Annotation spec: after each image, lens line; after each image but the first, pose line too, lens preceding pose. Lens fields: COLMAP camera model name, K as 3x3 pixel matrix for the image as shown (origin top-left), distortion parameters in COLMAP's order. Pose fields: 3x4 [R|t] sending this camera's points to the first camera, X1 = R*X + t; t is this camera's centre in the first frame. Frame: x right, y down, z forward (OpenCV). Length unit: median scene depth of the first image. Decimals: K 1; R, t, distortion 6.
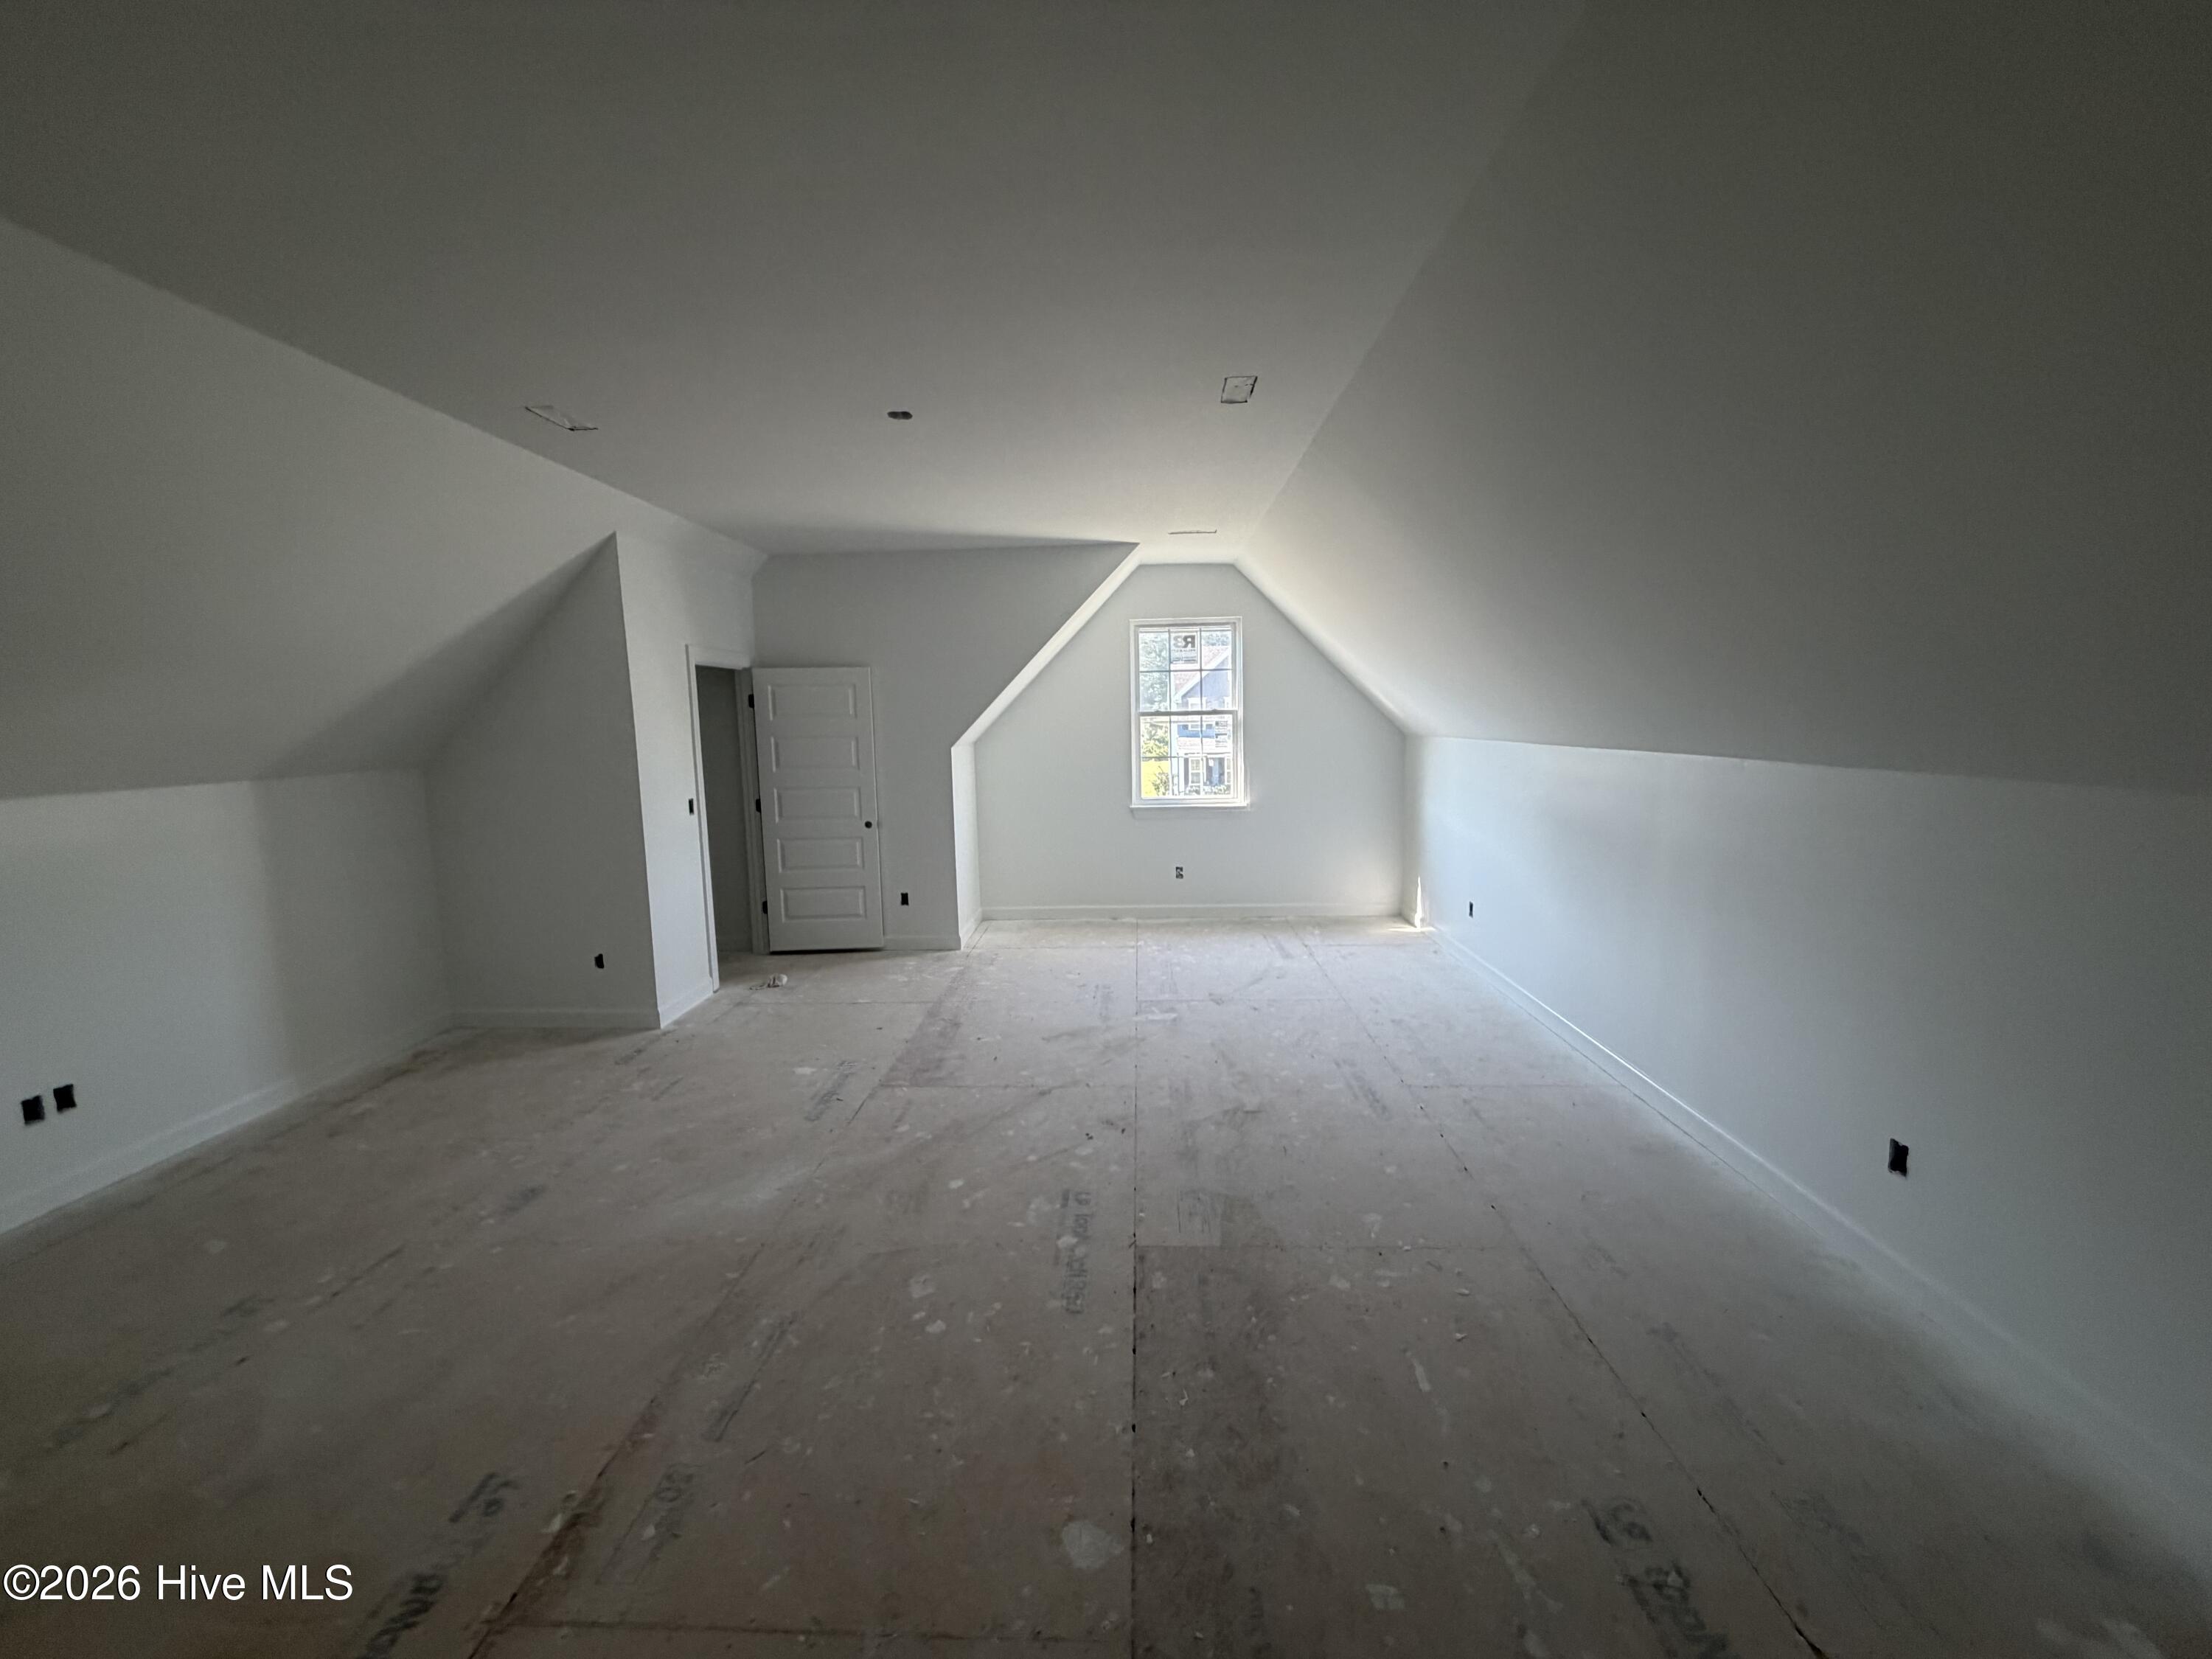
lens RADIAL K [[882.3, 0, 1094.5], [0, 882.3, 830.1], [0, 0, 1]] dist [0.001465, -0.000062]
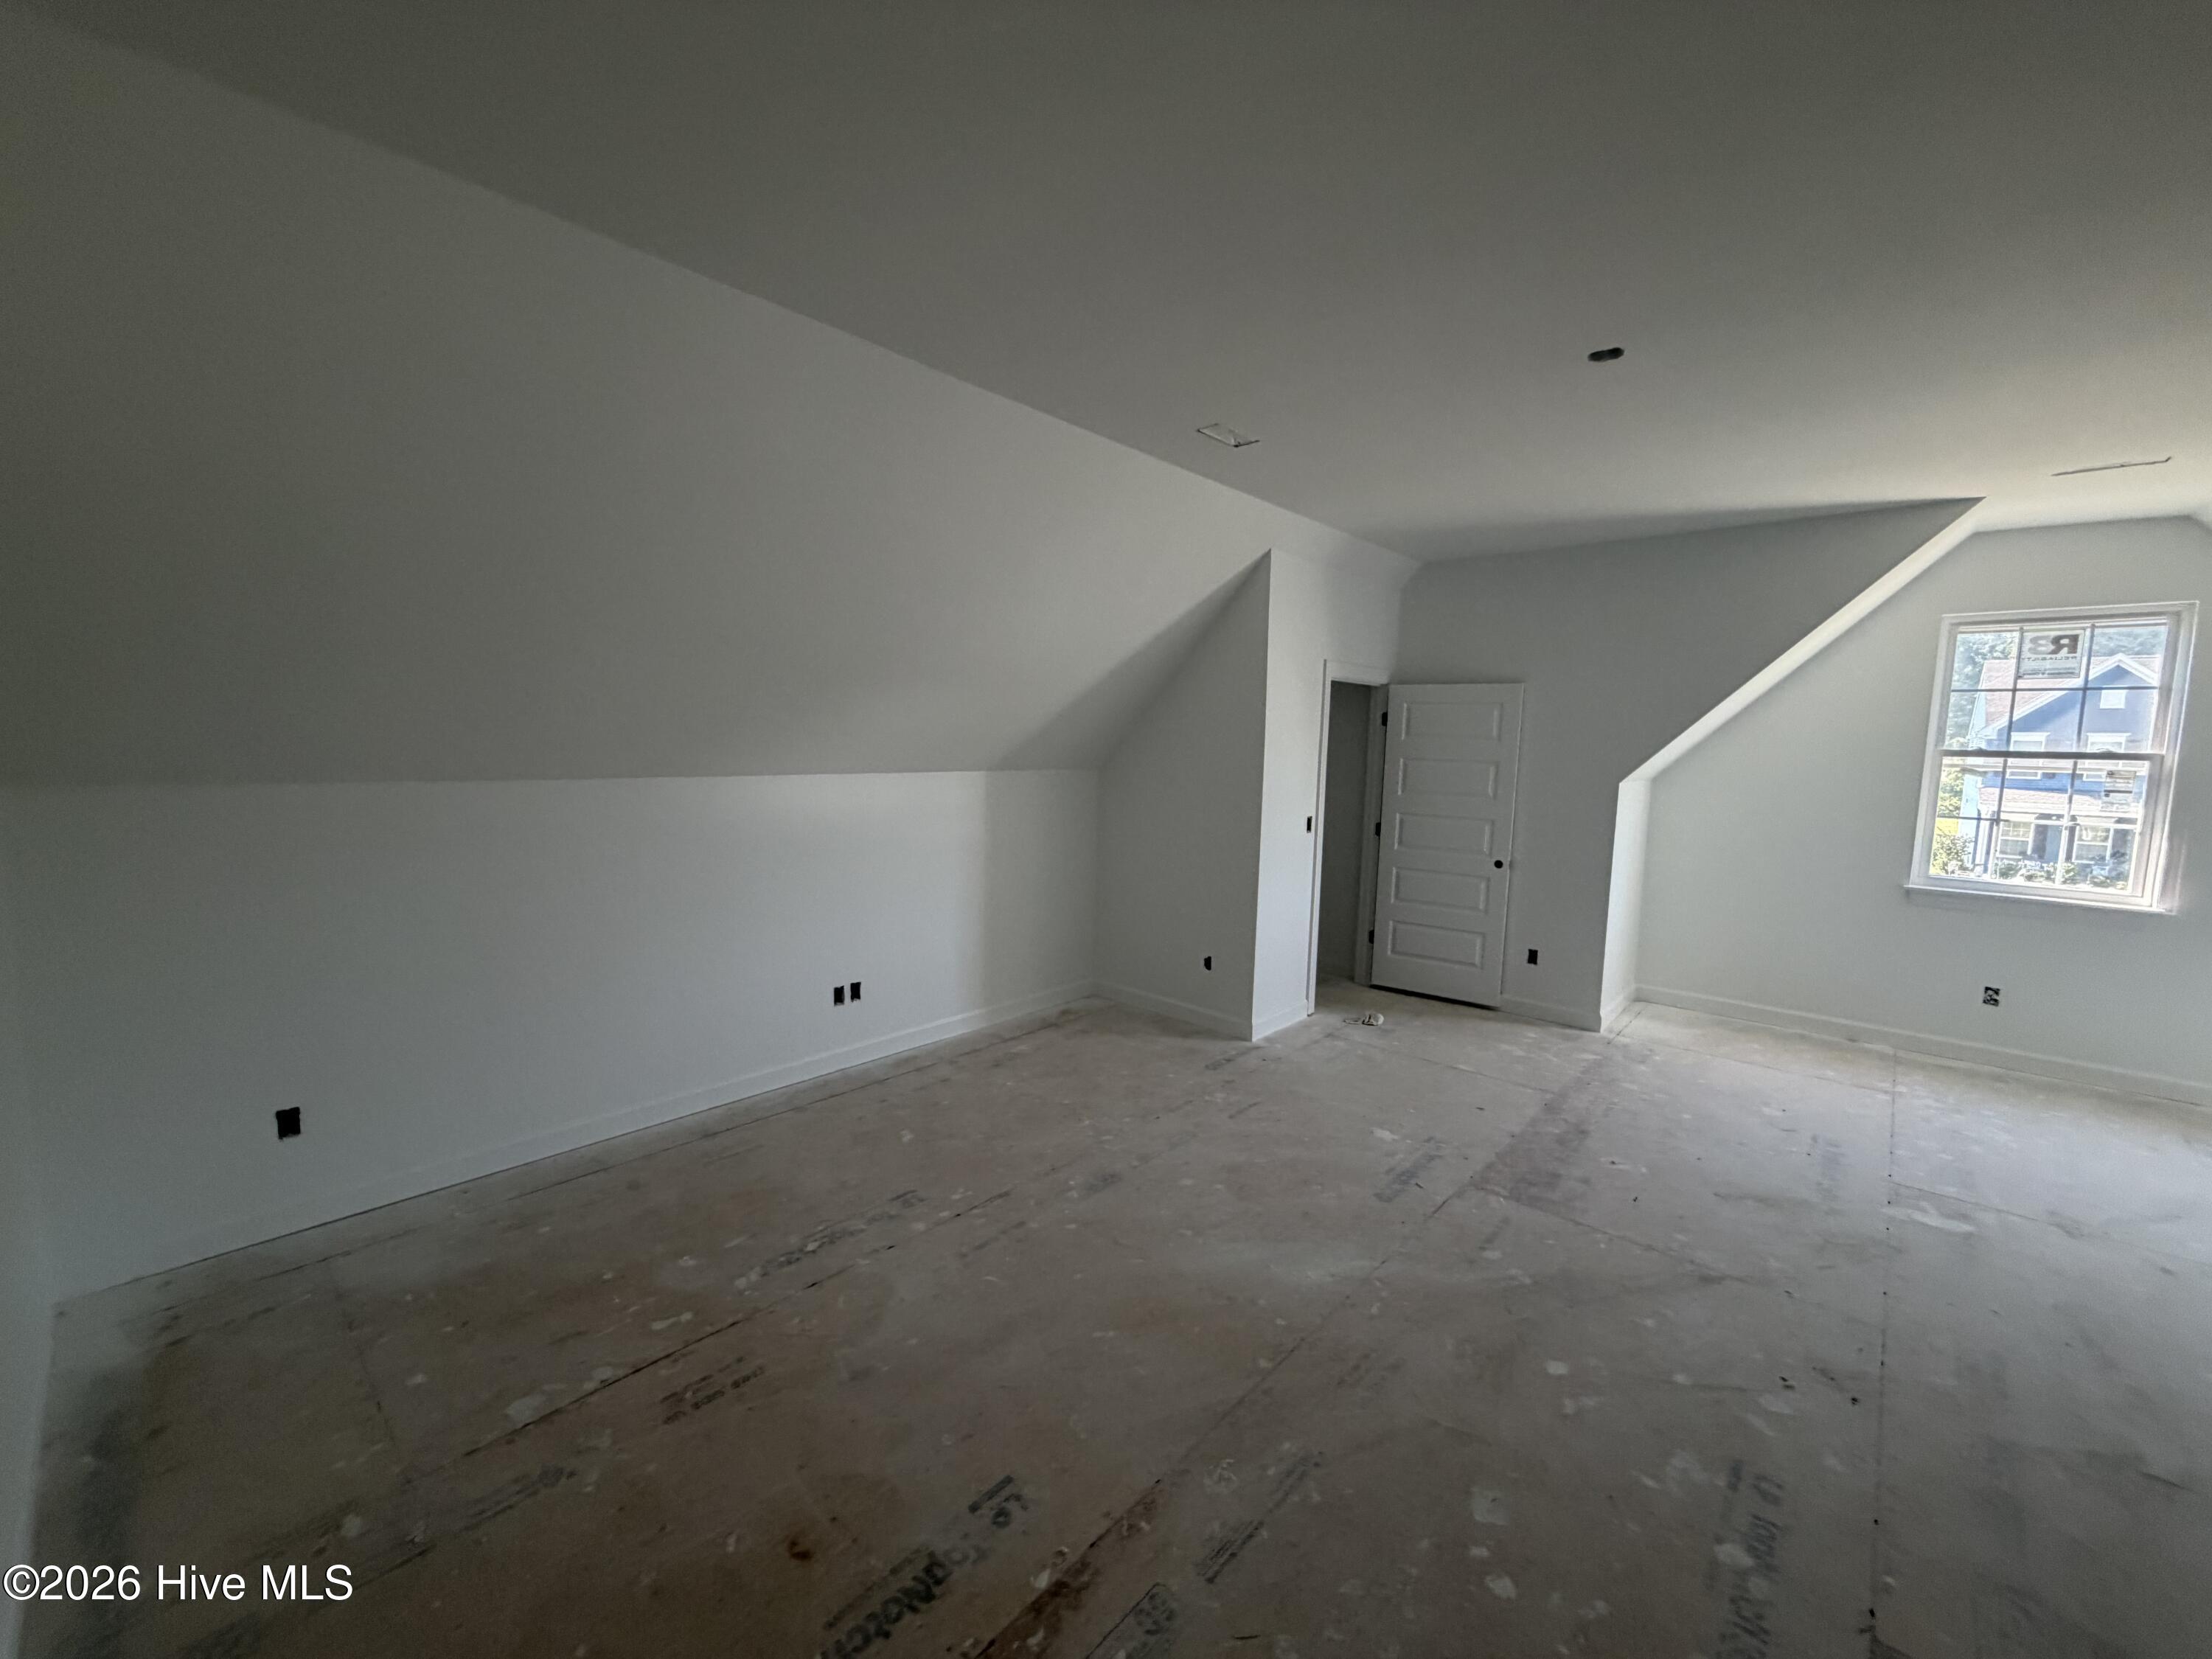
lens RADIAL K [[882.3, 0, 1094.5], [0, 882.3, 830.1], [0, 0, 1]] dist [0.001465, -0.000062]
pose [[0.768286, 0.105143, -0.631412, -0.024158], [-0.119334, 0.992651, 0.020093, -0.013441], [0.628884, 0.059912, 0.775187, 0.107216]]
